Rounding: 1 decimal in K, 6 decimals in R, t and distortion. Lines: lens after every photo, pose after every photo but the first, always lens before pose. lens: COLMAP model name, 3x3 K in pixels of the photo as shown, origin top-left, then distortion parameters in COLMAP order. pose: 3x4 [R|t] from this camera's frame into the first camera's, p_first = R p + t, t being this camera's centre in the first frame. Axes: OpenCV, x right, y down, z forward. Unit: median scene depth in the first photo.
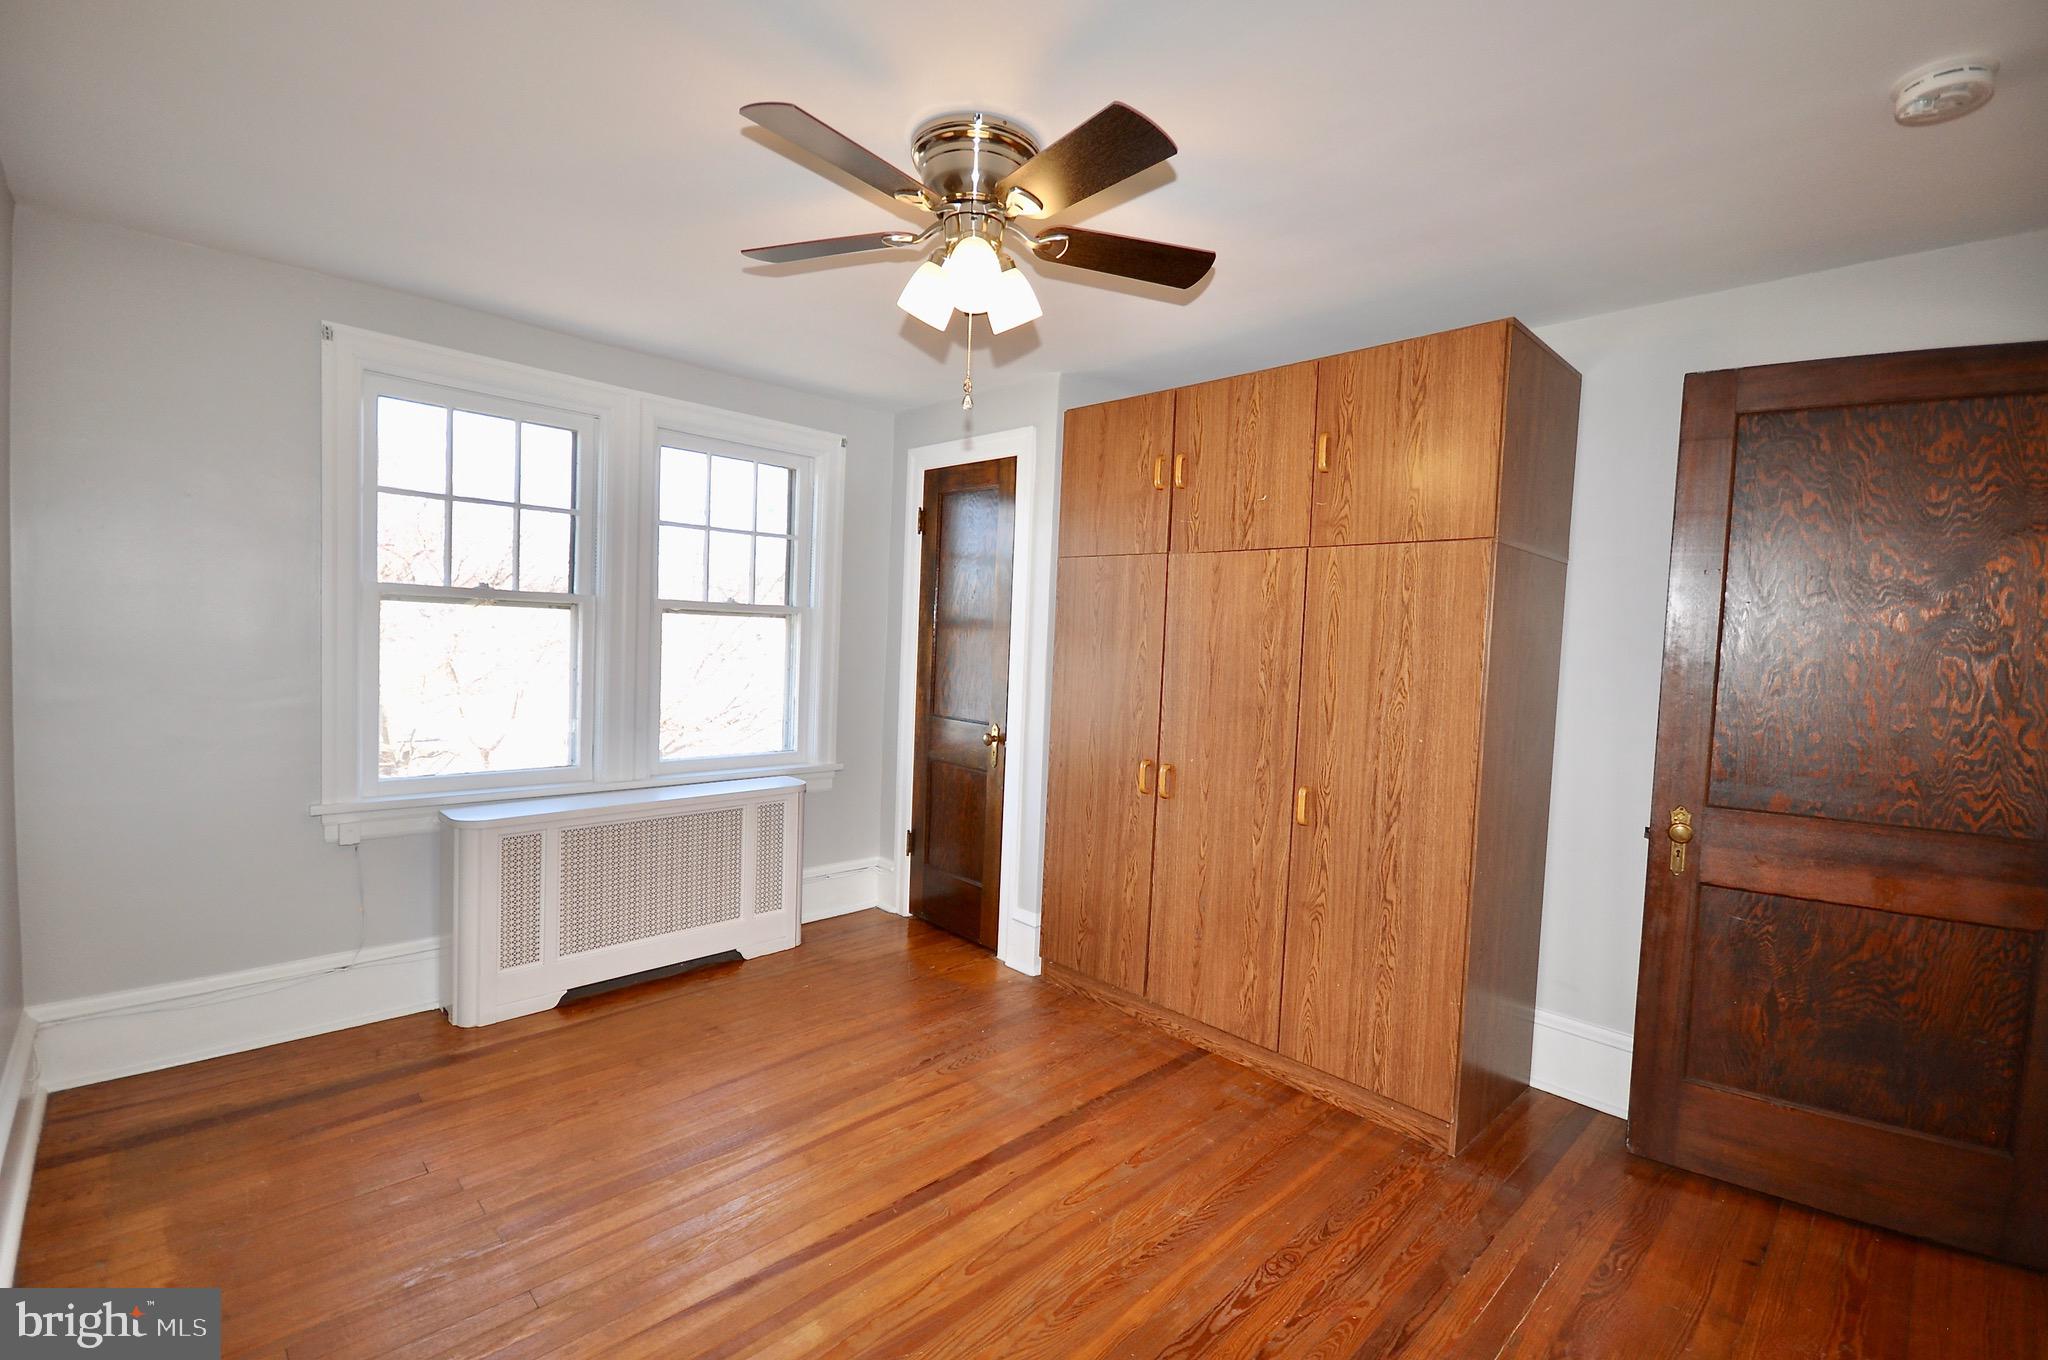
lens RADIAL K [[903.6, 0, 1017.5], [0, 903.6, 676.1], [0, 0, 1]] dist [-0.000831, -0.000568]
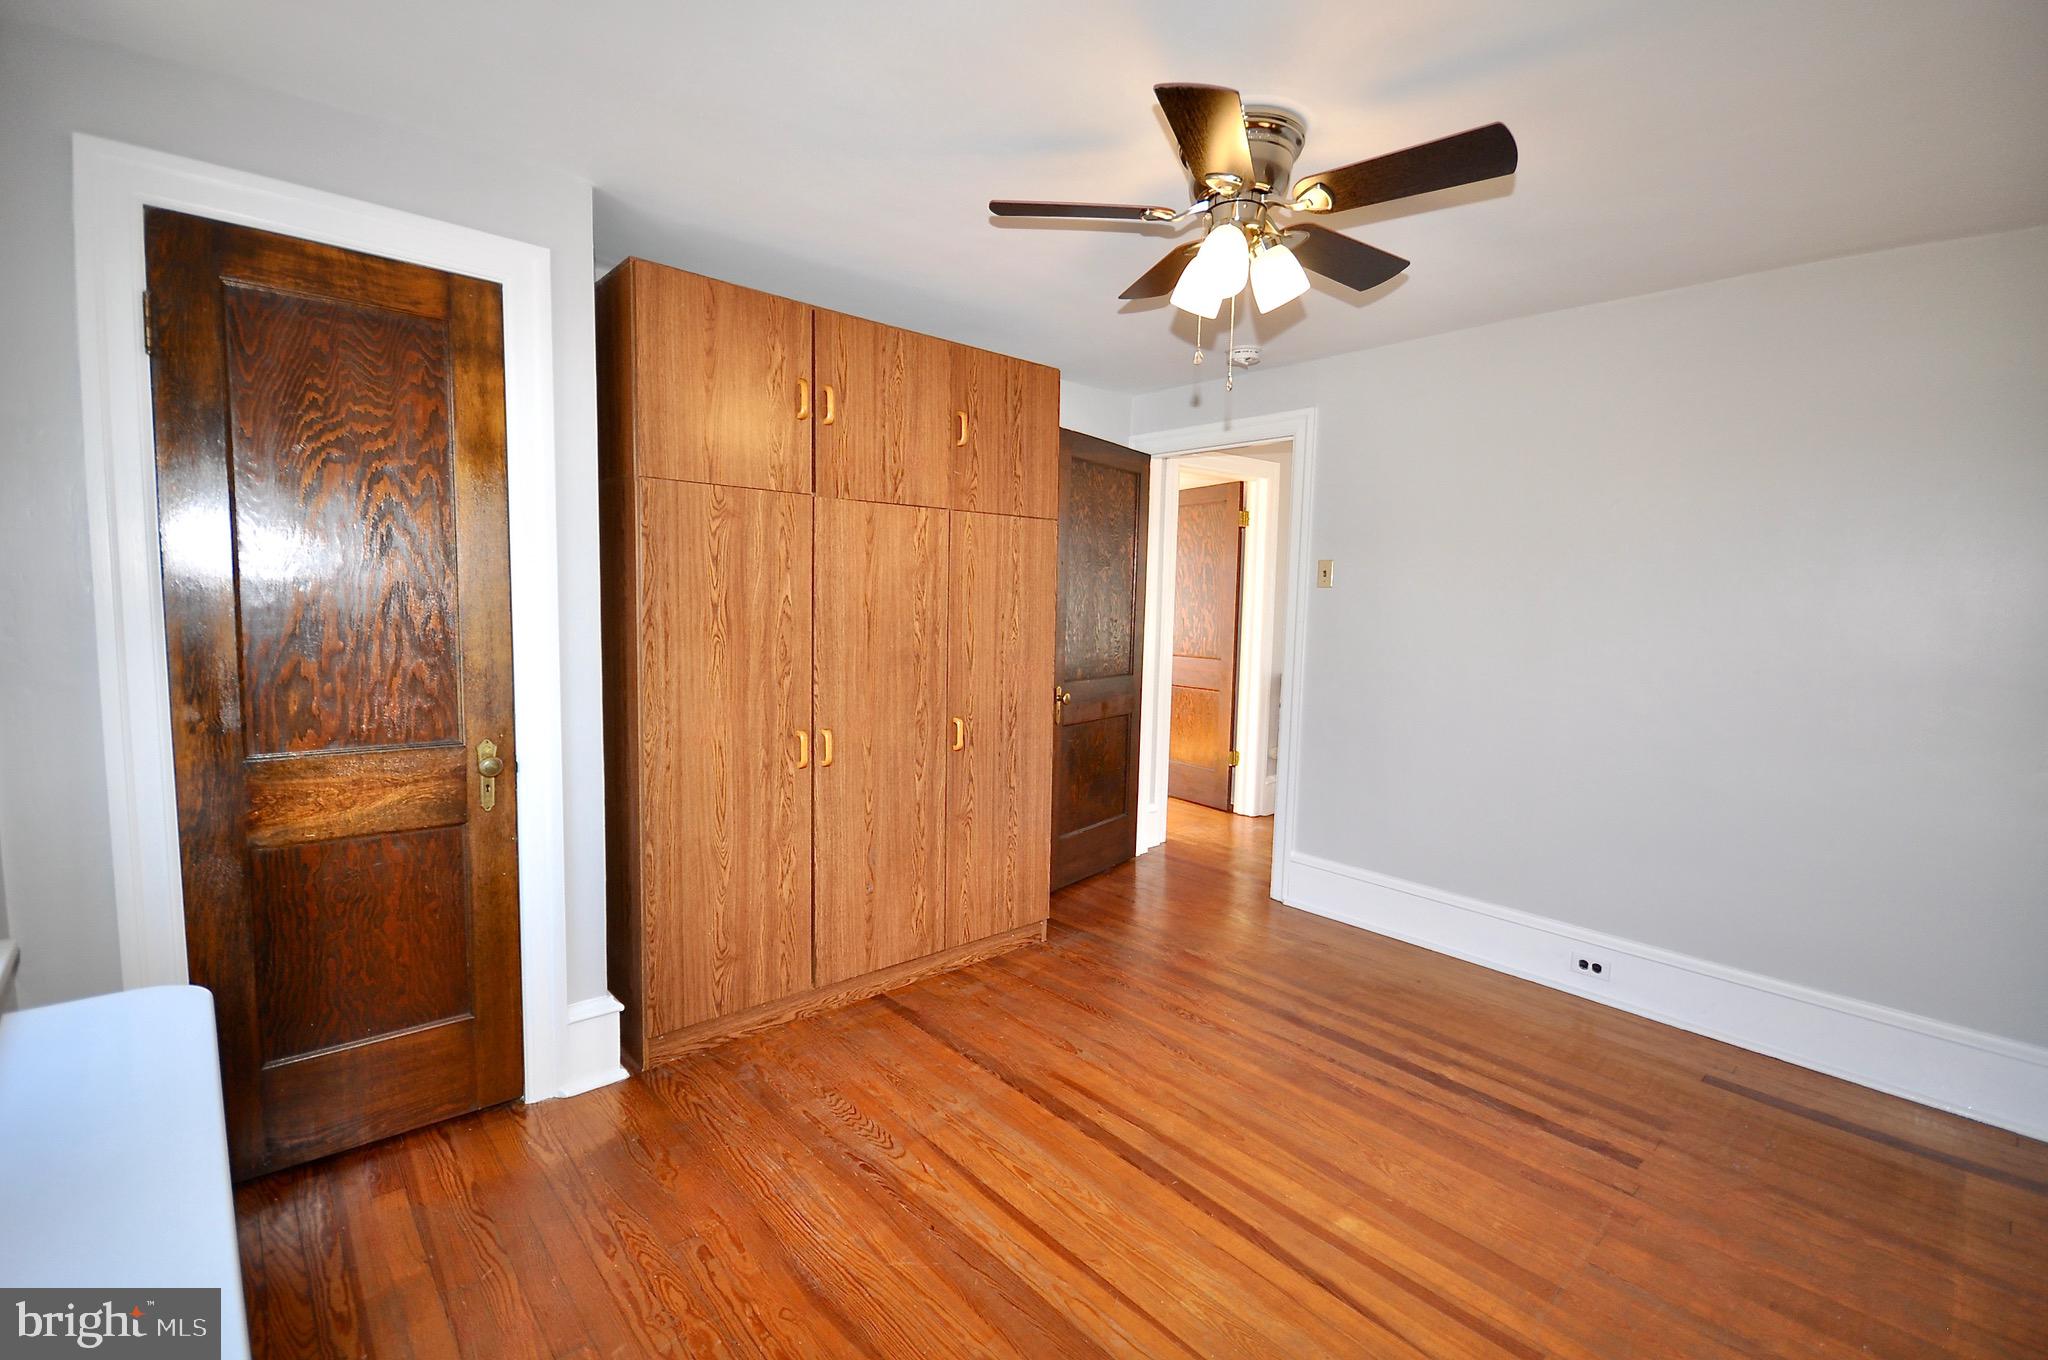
lens RADIAL K [[903.6, 0, 1017.5], [0, 903.6, 676.1], [0, 0, 1]] dist [-0.000831, -0.000568]
pose [[0.034552, -0.126999, 0.991301, -0.777542], [0.023925, 0.991714, 0.126218, -0.071404], [-0.999117, 0.019356, 0.037304, 0.821189]]
